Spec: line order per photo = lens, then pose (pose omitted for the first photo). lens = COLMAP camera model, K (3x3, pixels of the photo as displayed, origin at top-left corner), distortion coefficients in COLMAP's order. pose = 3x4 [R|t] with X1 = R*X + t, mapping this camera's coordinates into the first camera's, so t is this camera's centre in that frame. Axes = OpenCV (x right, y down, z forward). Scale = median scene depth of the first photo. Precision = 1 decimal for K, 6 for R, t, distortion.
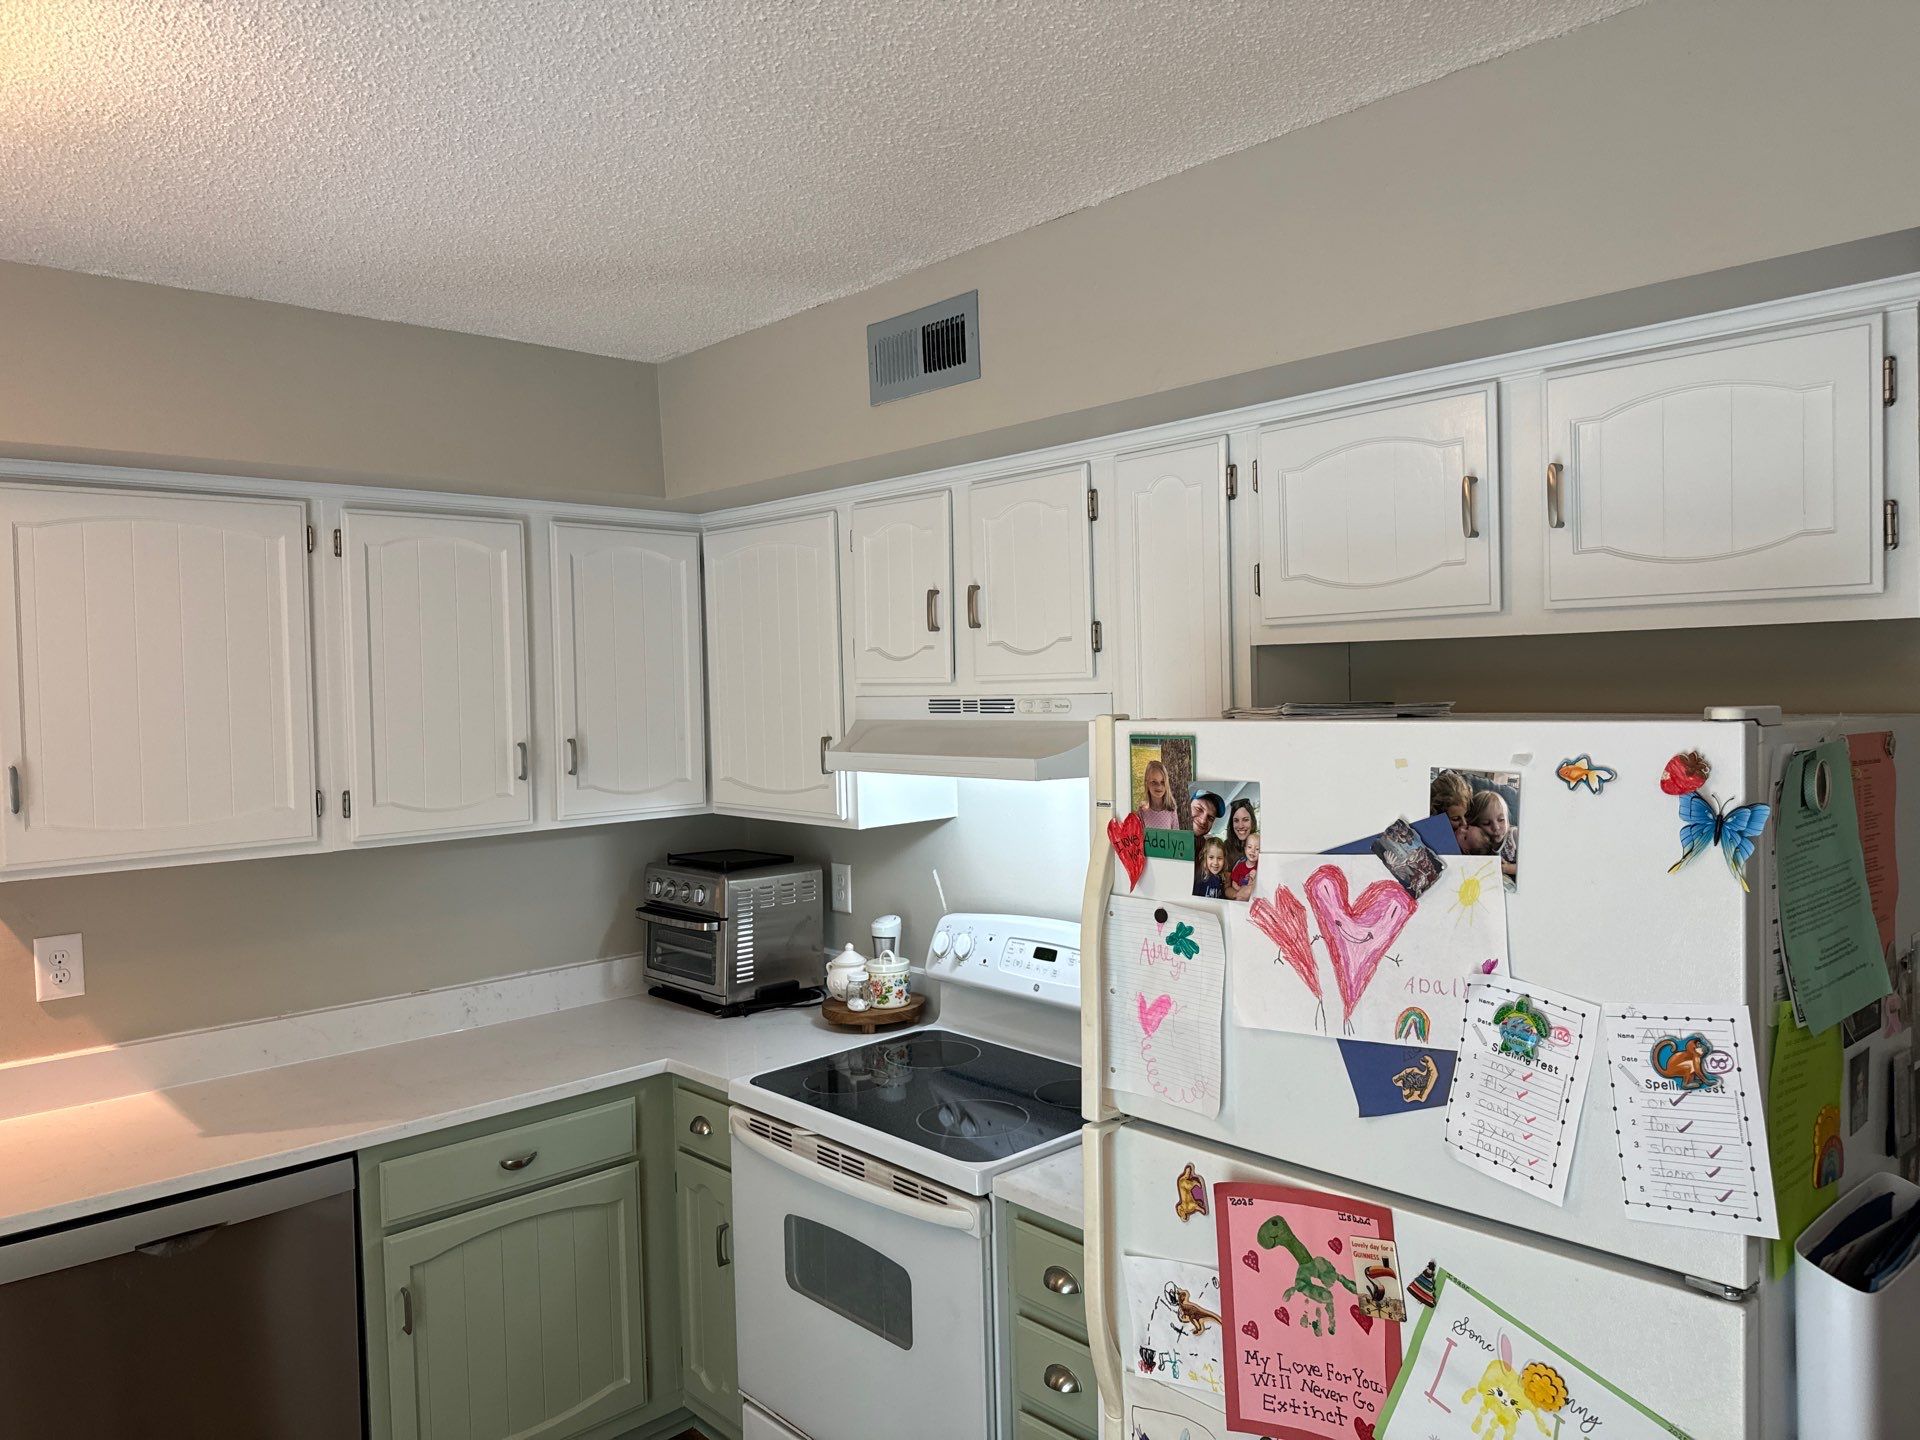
lens RADIAL K [[1320.5, 0, 955.8], [0, 1320.5, 728.7], [0, 0, 1]] dist [0.099108, -0.138358]
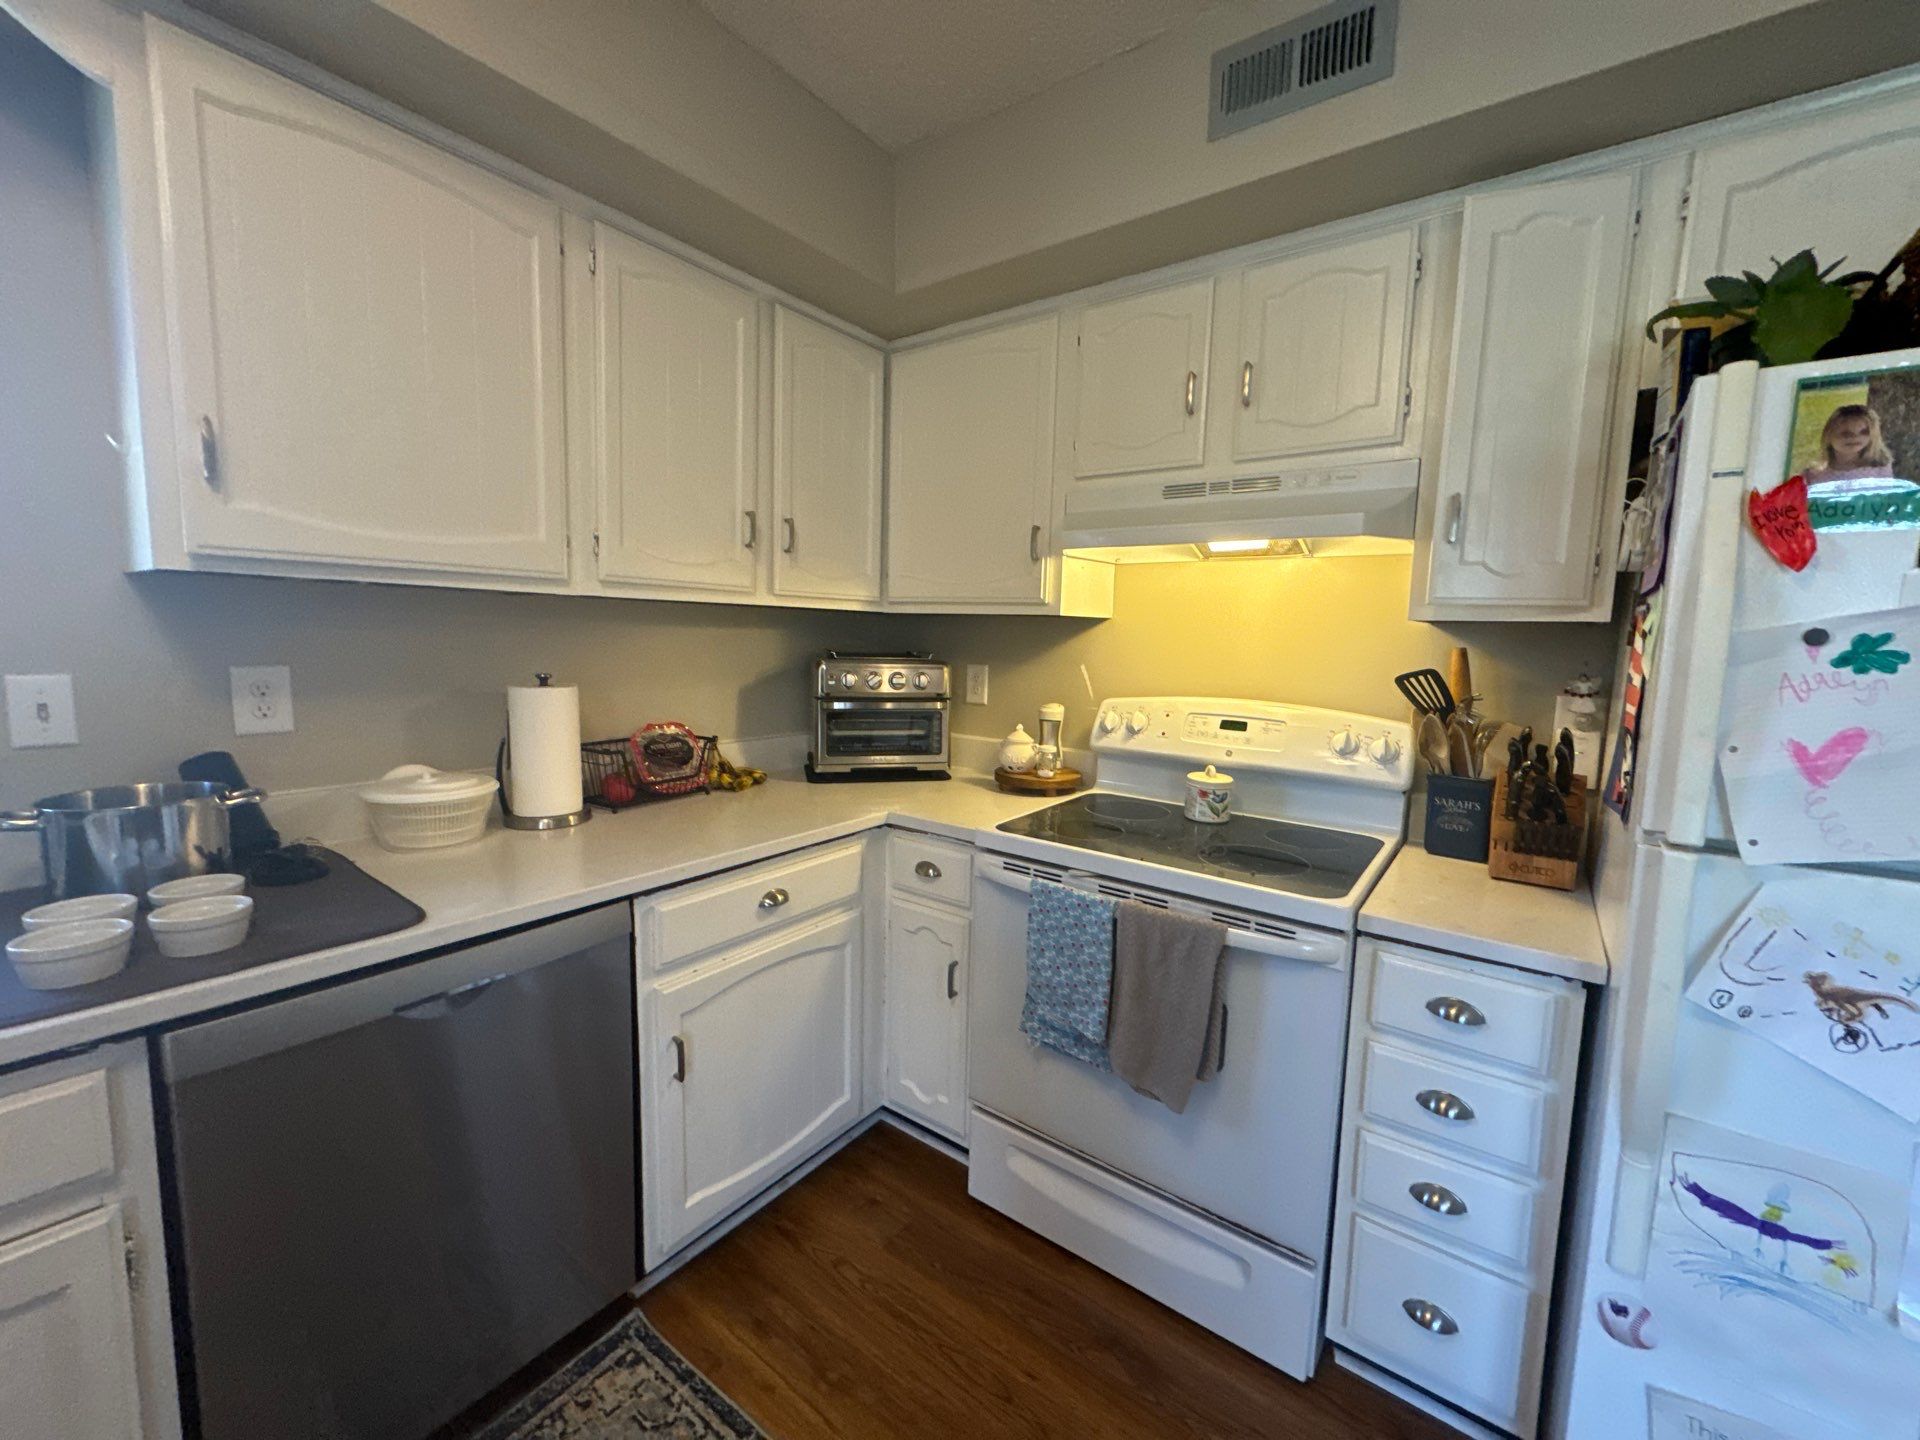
lens RADIAL K [[764.1, 0, 959.9], [0, 764.1, 720.1], [0, 0, 1]] dist [-0.004161, 0.000340]
pose [[0.982938, 0.031471, 0.181225, -0.272938], [-0.045502, 0.996235, 0.073792, 0.121878], [-0.178221, -0.080779, 0.980669, 0.376022]]
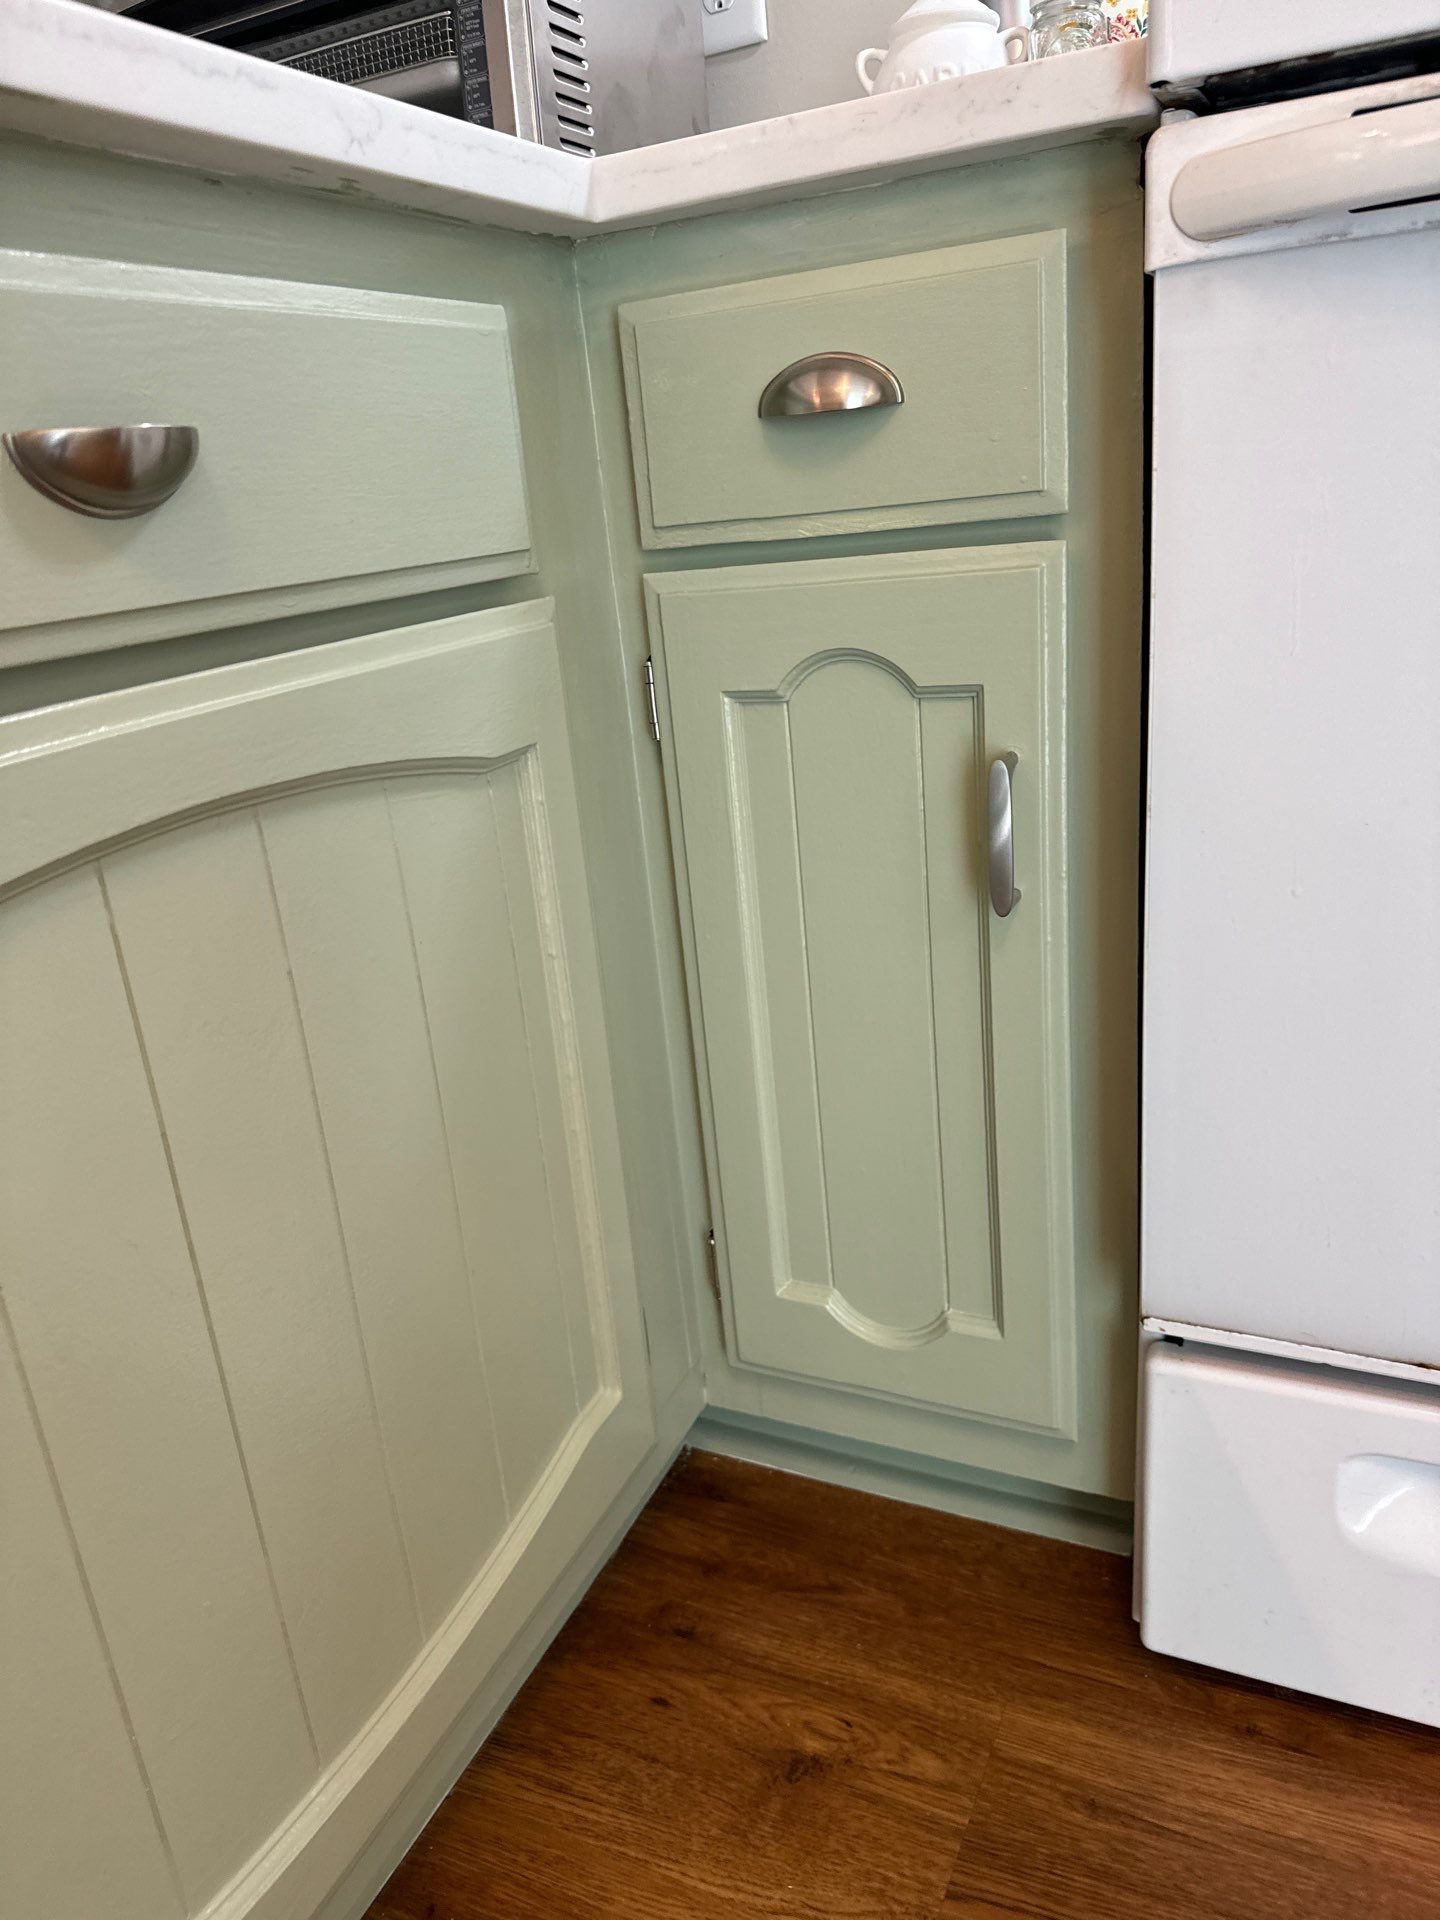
lens RADIAL K [[1371.6, 0, 728.2], [0, 1371.6, 960.9], [0, 0, 1]] dist [-0.000737, -0.004881]
pose [[0.927561, -0.179910, 0.327511, -0.295808], [0.080663, 0.952204, 0.294620, 0.311249], [-0.364862, -0.246859, 0.897739, 0.742596]]
